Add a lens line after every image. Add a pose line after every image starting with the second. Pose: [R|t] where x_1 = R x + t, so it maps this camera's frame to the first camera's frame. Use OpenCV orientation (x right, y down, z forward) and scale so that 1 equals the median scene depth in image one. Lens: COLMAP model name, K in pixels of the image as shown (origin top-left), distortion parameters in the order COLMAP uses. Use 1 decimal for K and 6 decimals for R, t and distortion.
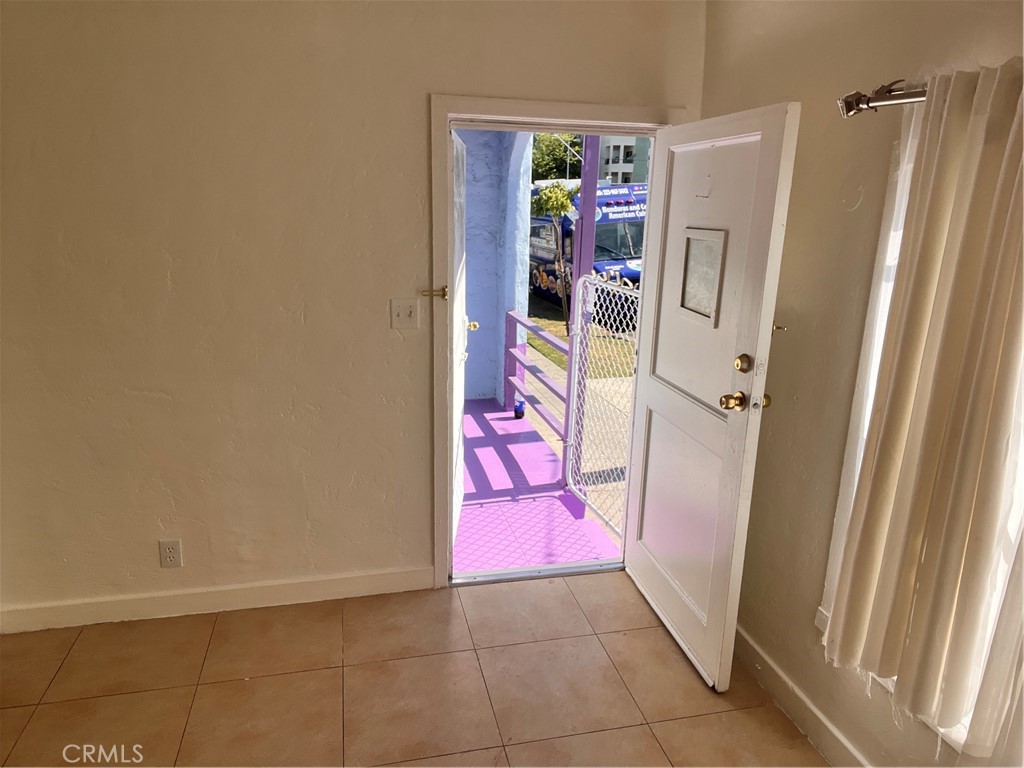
lens RADIAL K [[691.0, 0, 508.3], [0, 691.0, 381.6], [0, 0, 1]] dist [0.053806, -0.056589]
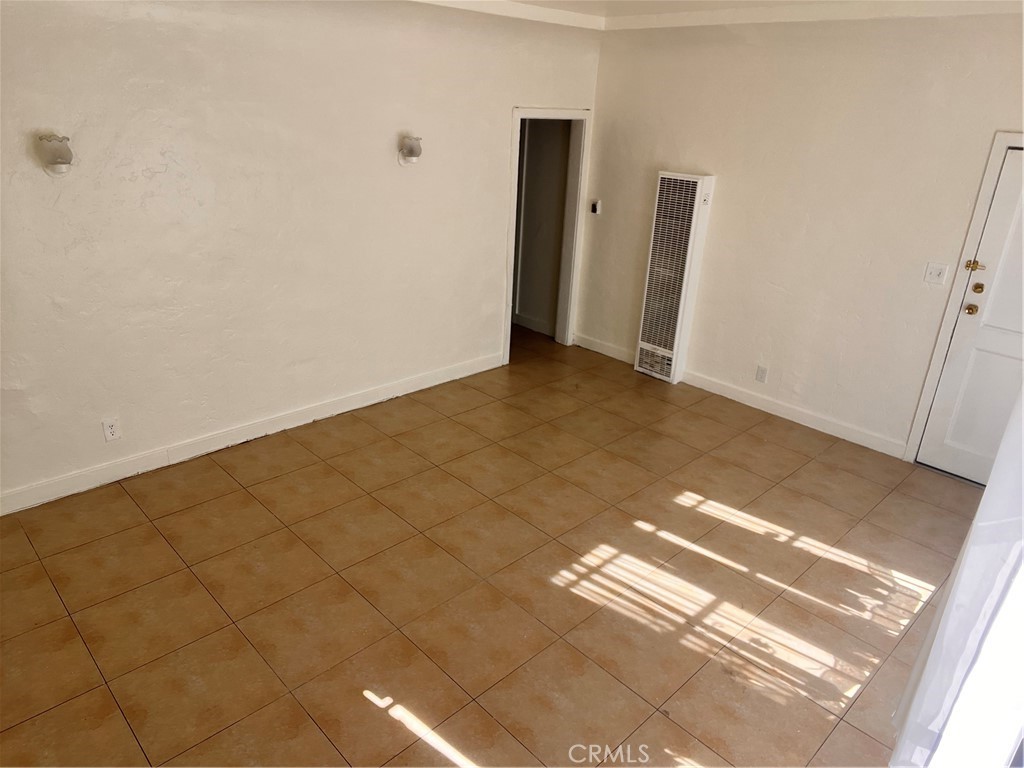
lens RADIAL K [[691.0, 0, 512.7], [0, 691.0, 379.1], [0, 0, 1]] dist [0.053806, -0.056589]
pose [[0.515286, 0.325524, -0.792789, 0.662013], [-0.244828, 0.942418, 0.227832, -0.001779], [0.821303, 0.076699, 0.565312, -0.608780]]
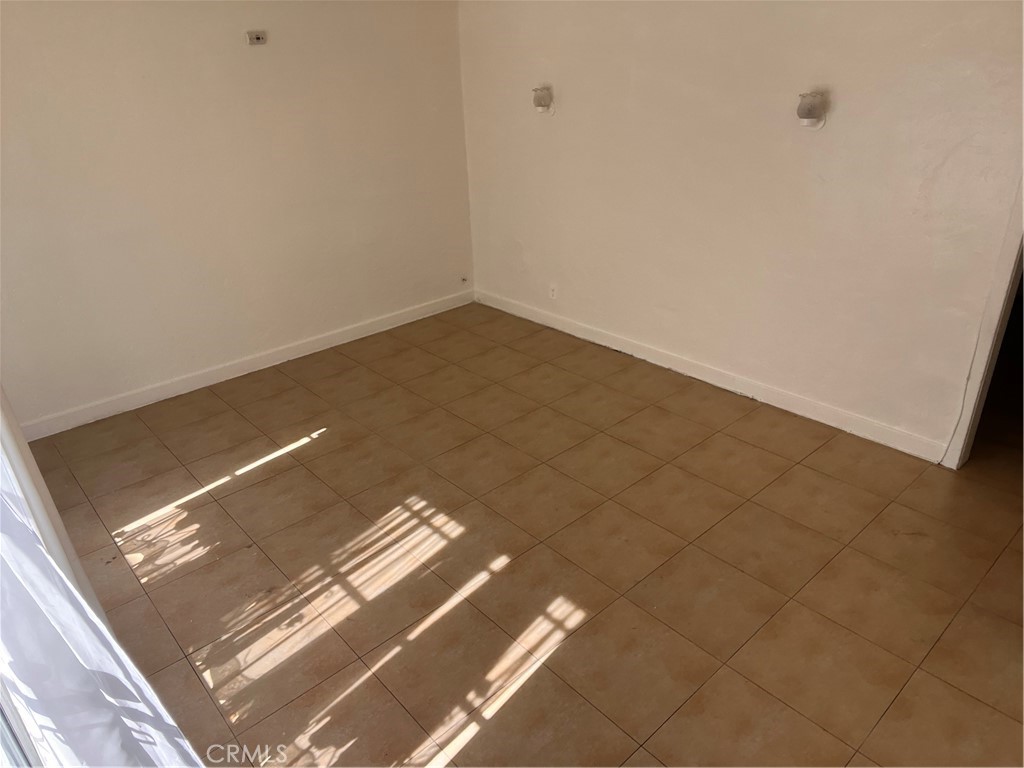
lens RADIAL K [[691.0, 0, 506.2], [0, 691.0, 386.0], [0, 0, 1]] dist [0.053806, -0.056589]
pose [[-0.877267, 0.219164, -0.427048, 0.226317], [-0.102983, 0.783023, 0.613408, -0.414605], [0.468826, 0.582101, -0.664350, 0.989063]]
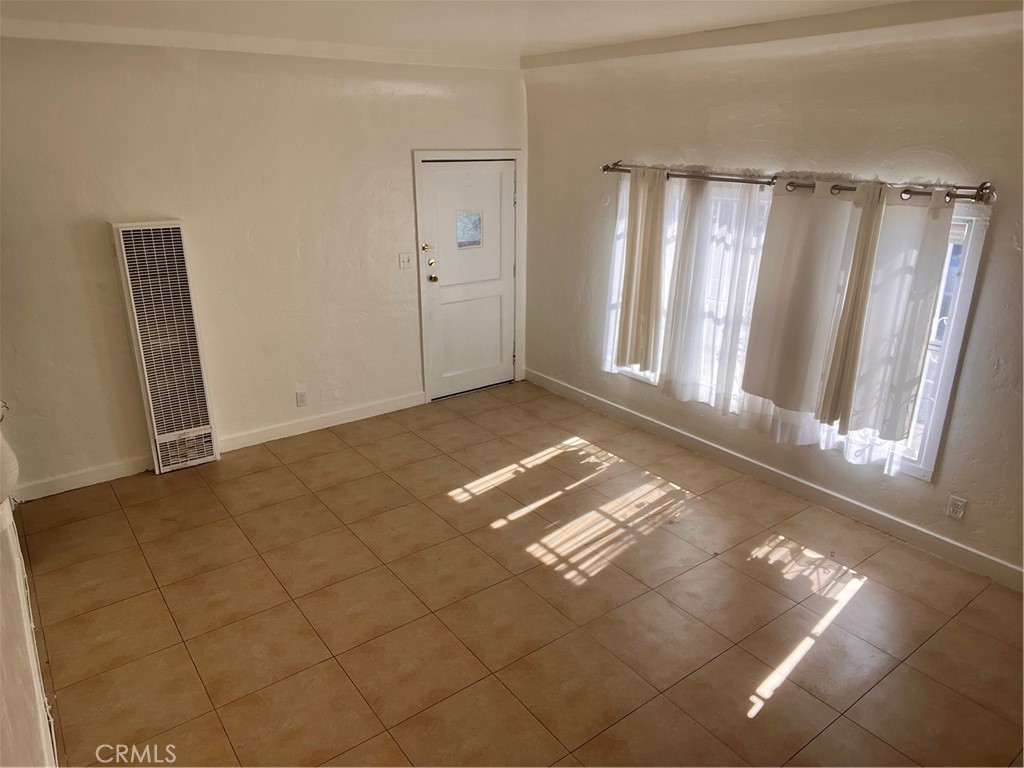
lens RADIAL K [[691.0, 0, 508.0], [0, 691.0, 381.7], [0, 0, 1]] dist [0.053806, -0.056589]
pose [[0.913868, -0.148509, 0.377876, -0.682035], [0.114986, 0.987267, 0.109919, 0.059382], [-0.389388, -0.057001, 0.919308, -0.947457]]
